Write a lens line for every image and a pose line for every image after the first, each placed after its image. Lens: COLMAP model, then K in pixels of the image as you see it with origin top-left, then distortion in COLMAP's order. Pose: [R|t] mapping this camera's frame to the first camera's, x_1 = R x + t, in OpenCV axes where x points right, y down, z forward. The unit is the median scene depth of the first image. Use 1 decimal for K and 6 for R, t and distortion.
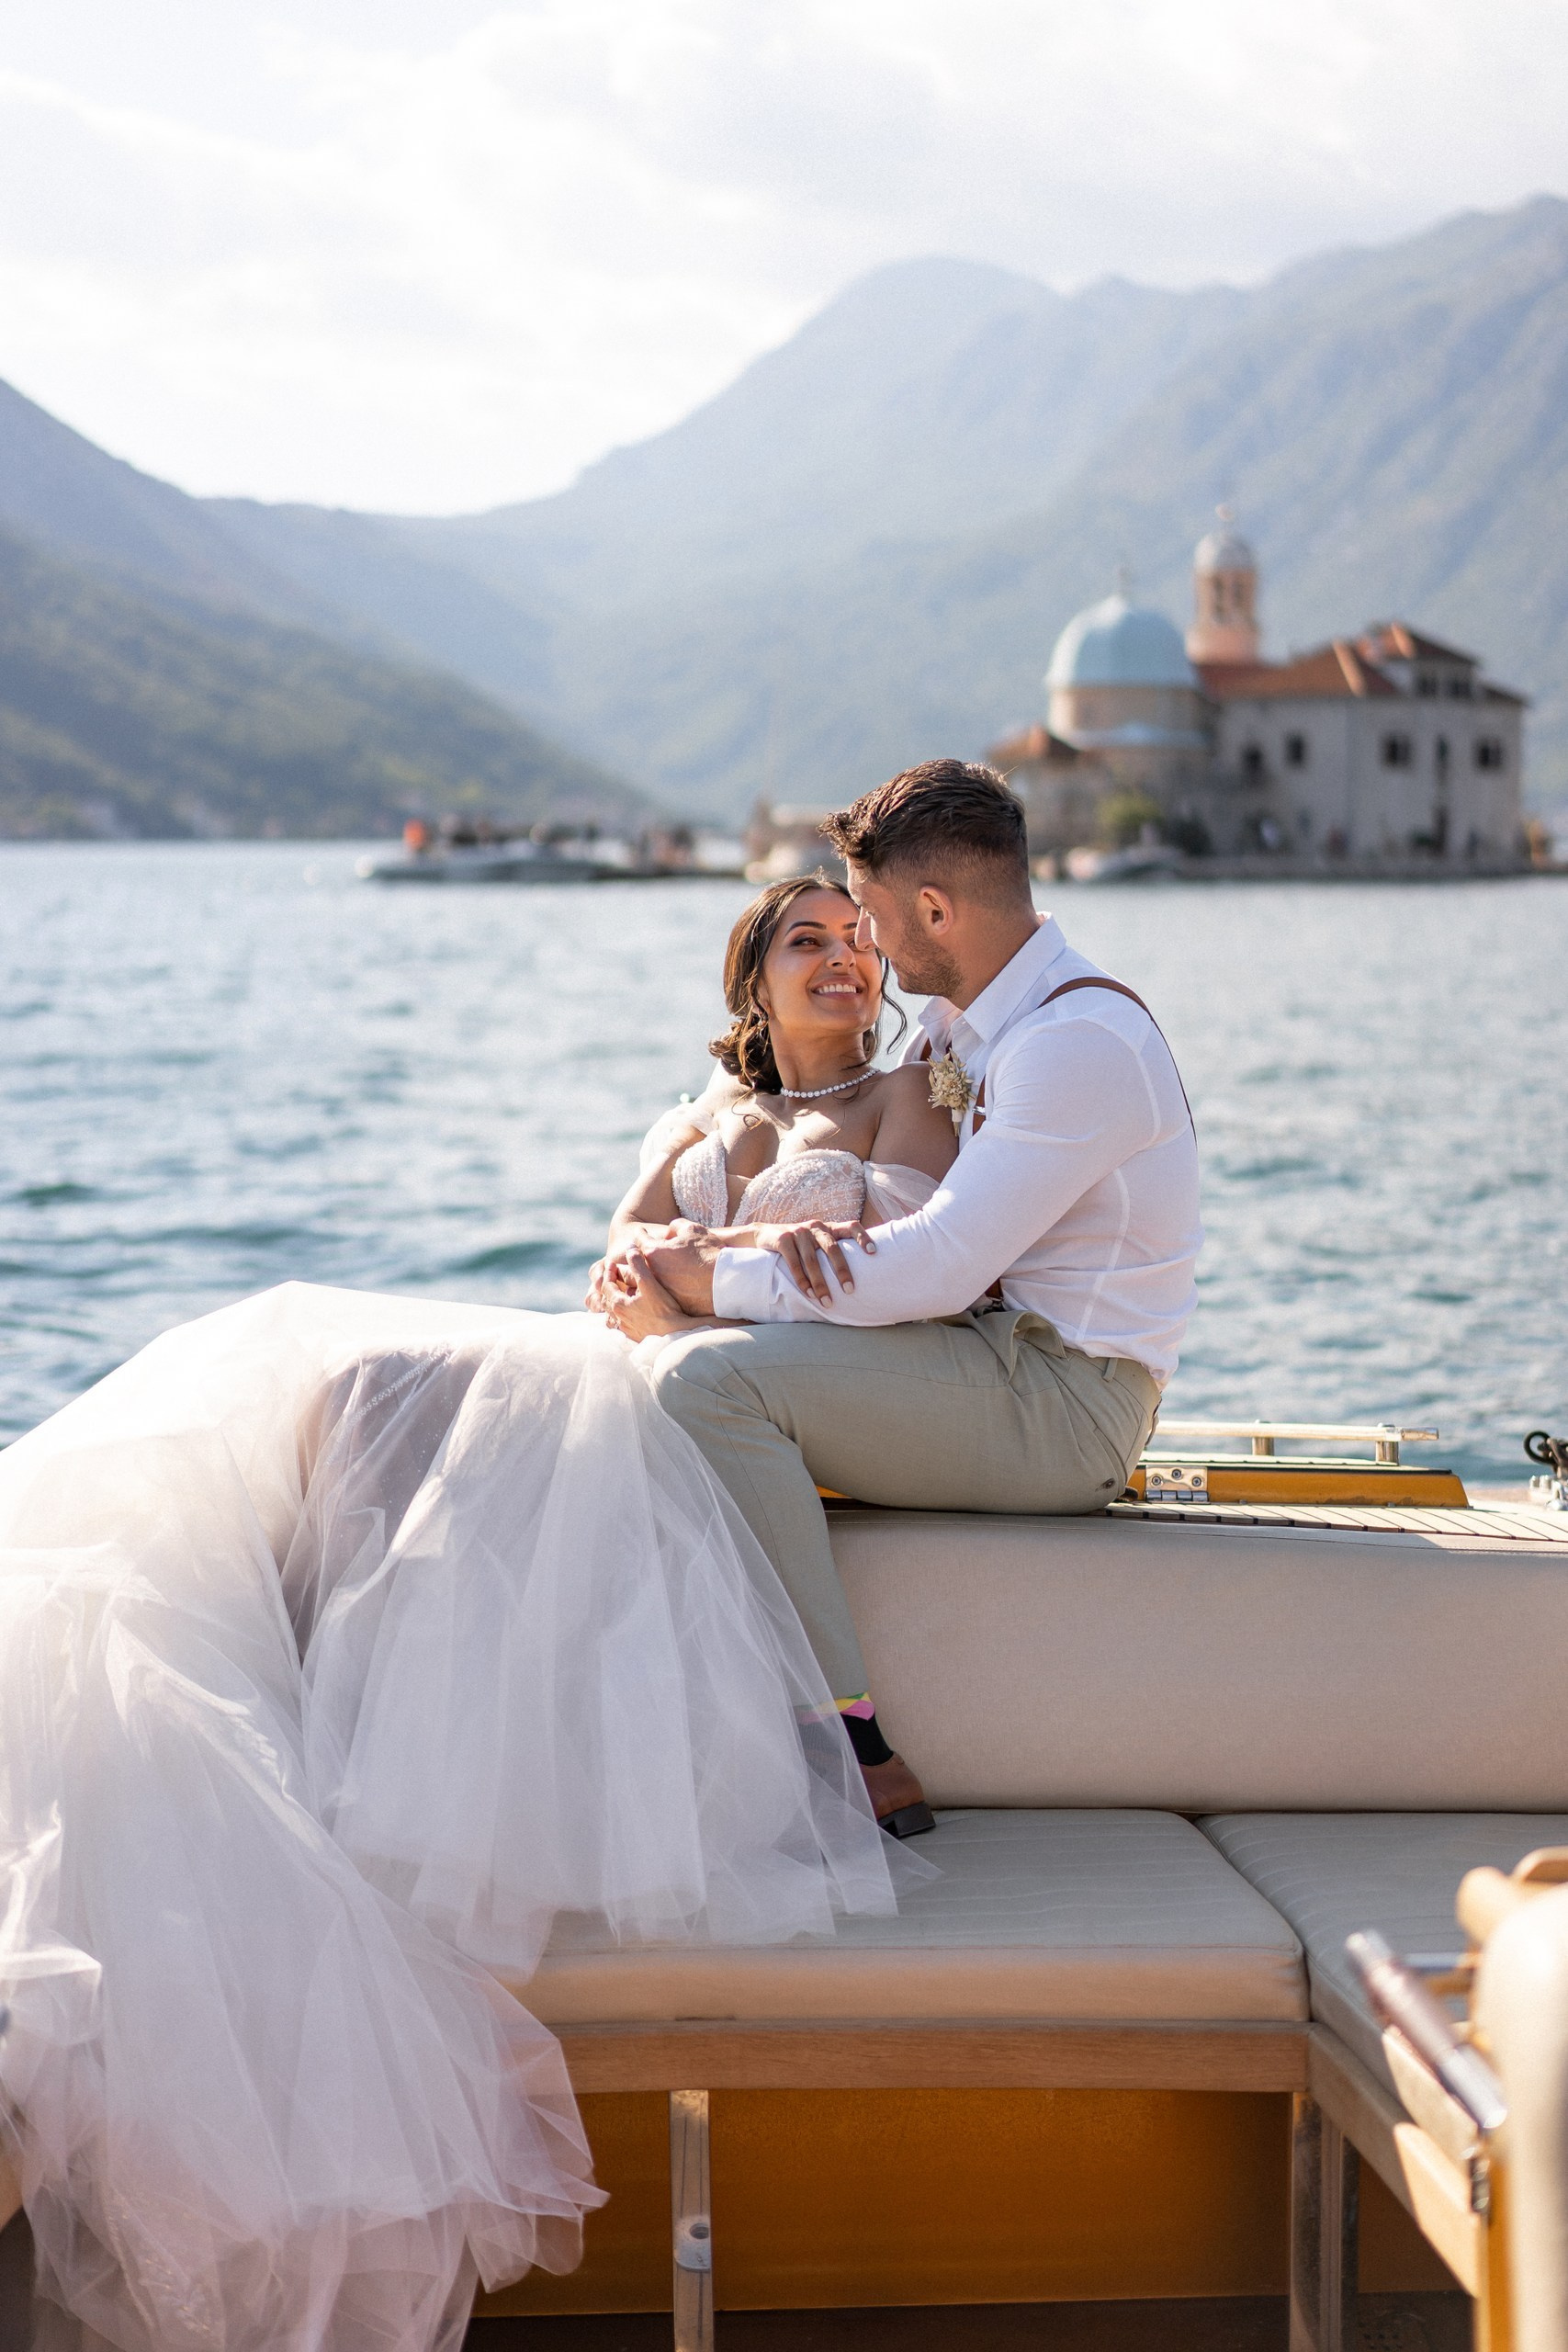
lens RADIAL K [[3693.1, 0, 782.6], [0, 3693.1, 1178.9], [0, 0, 1]] dist [-0.061718, 0.000000]
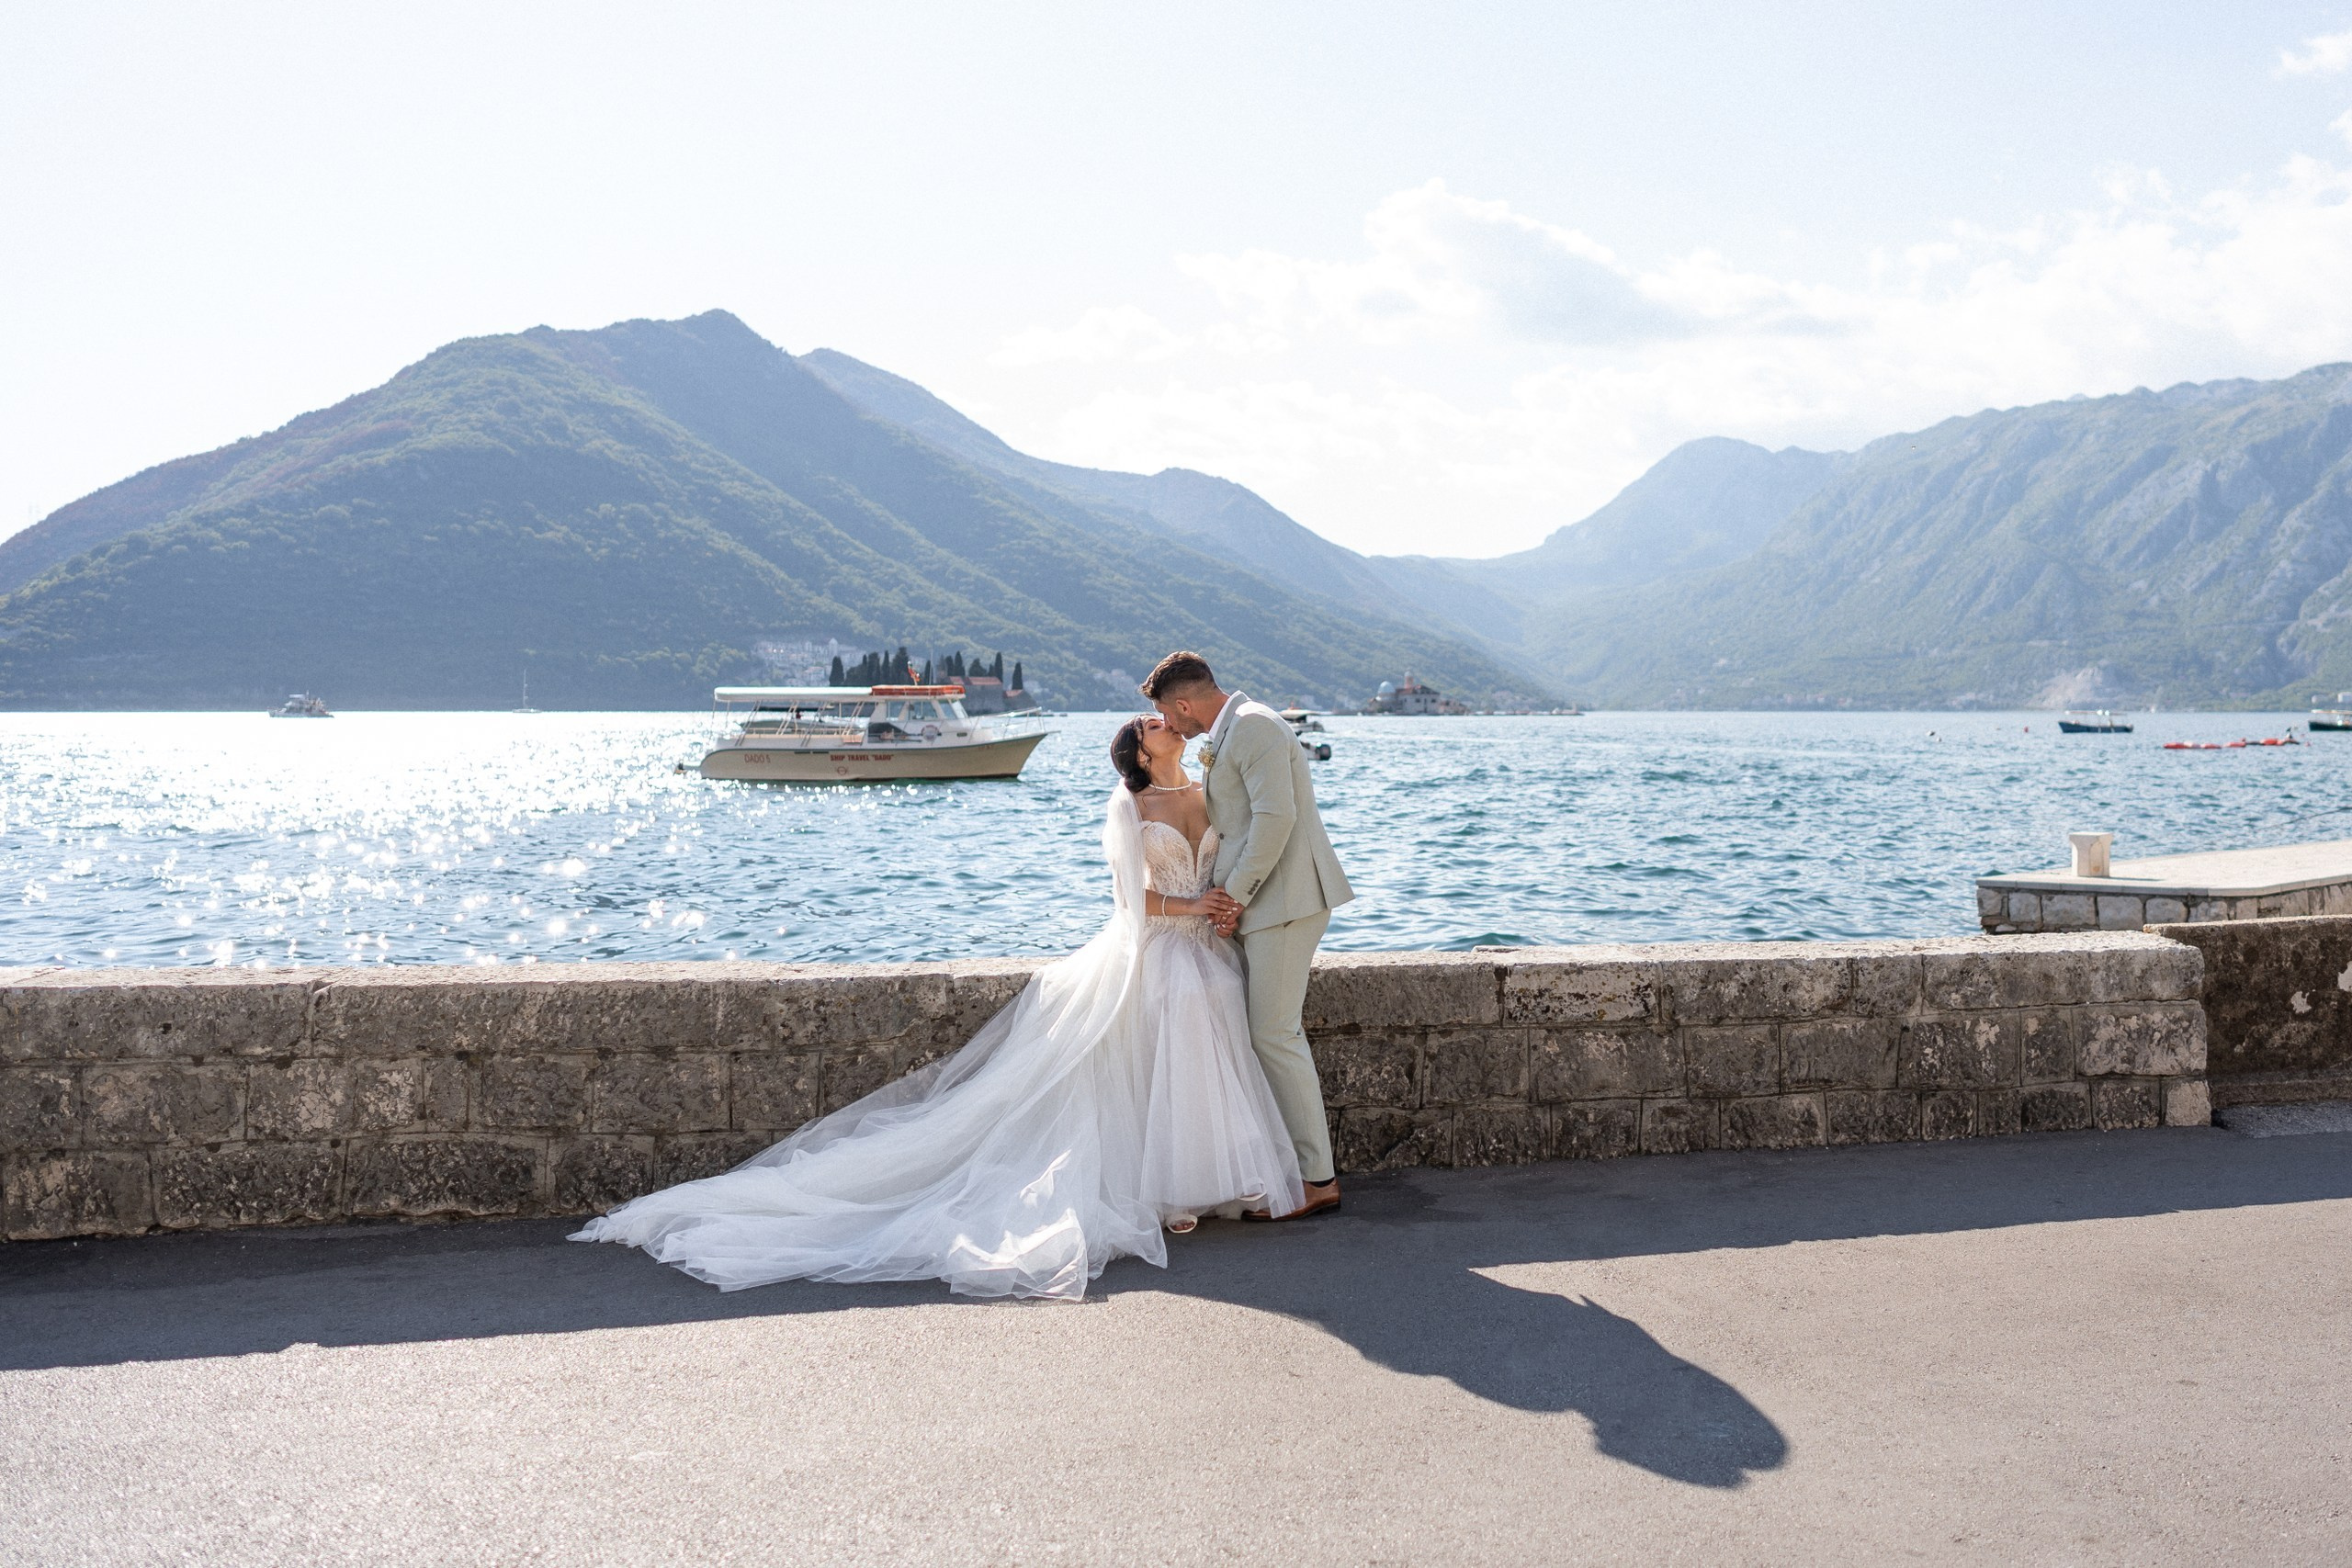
lens RADIAL K [[1866.6, 0, 1319.4], [0, 1866.6, 700.0], [0, 0, 1]] dist [-0.010035, 0.004822]
pose [[0.982411, -0.000747, -0.186728, 0.056984], [-0.017309, 0.995322, -0.095048, 0.022512], [0.185926, 0.096609, 0.977803, -0.246759]]
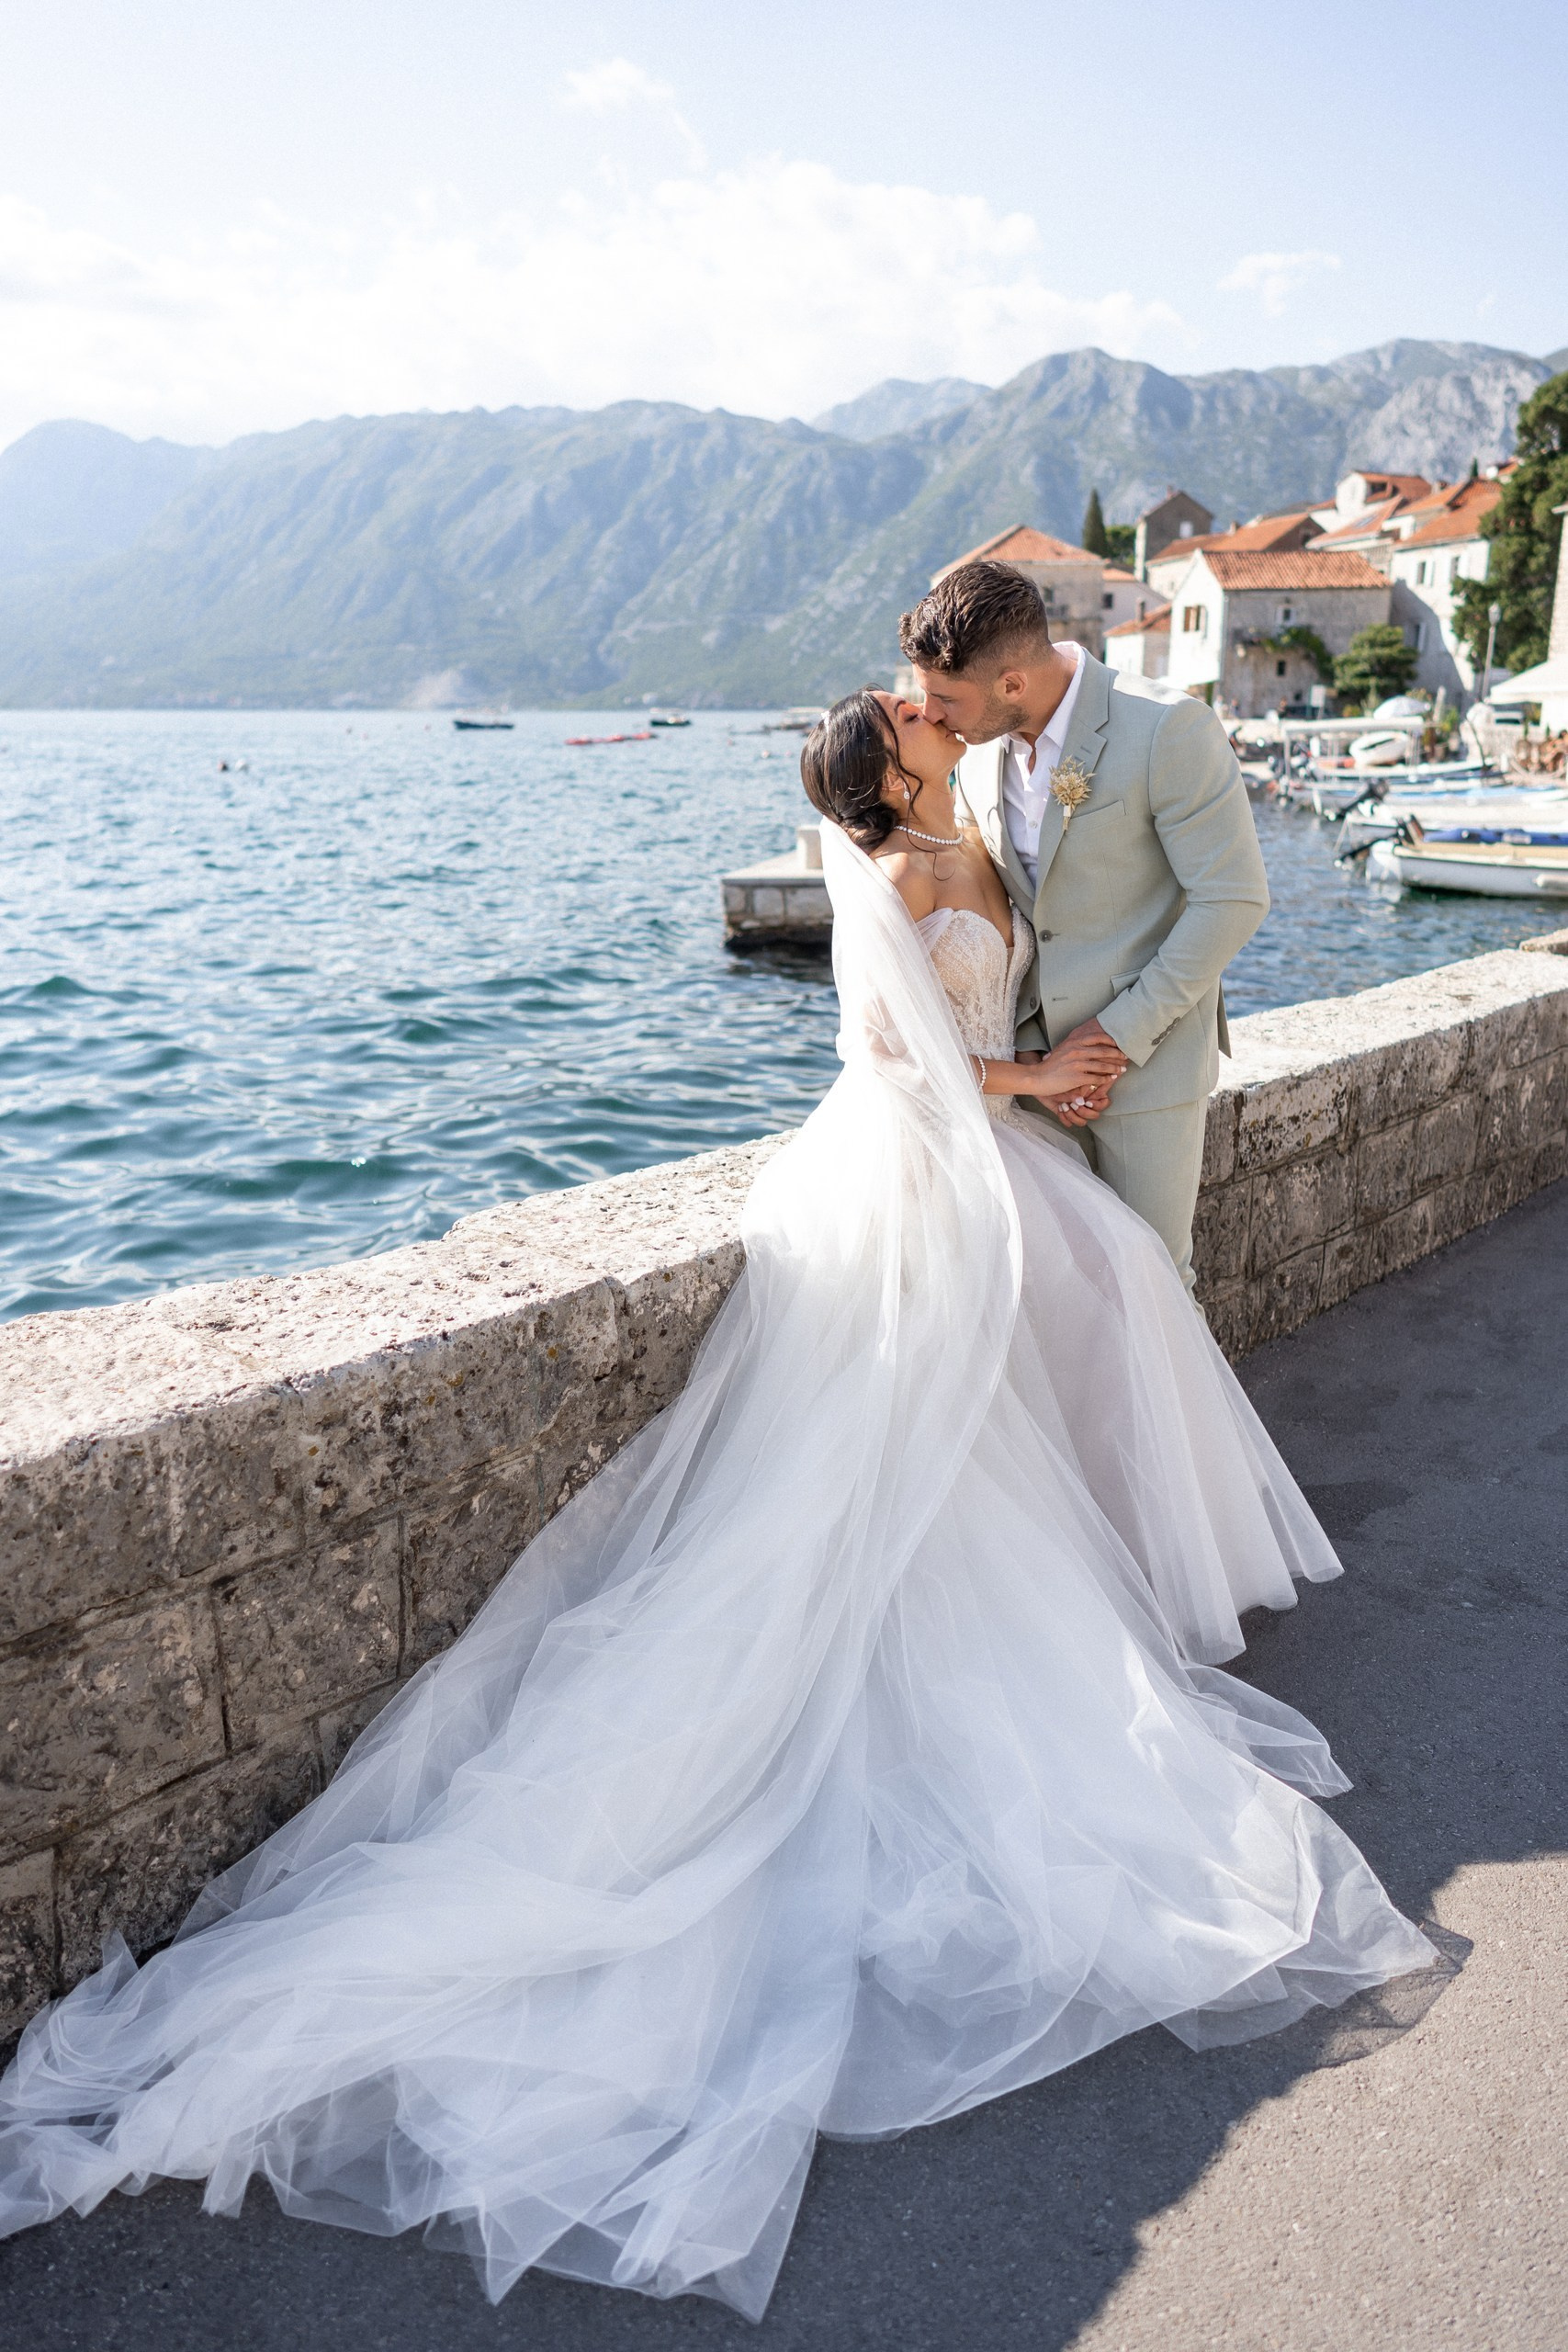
lens RADIAL K [[1651.0, 0, 788.6], [0, 1651.0, 1178.4], [0, 0, 1]] dist [0.015495, -0.025934]
pose [[0.920530, -0.105989, 0.376021, 0.051492], [0.035017, 0.981006, 0.190791, 0.022010], [-0.389101, -0.162462, 0.906756, -0.240374]]
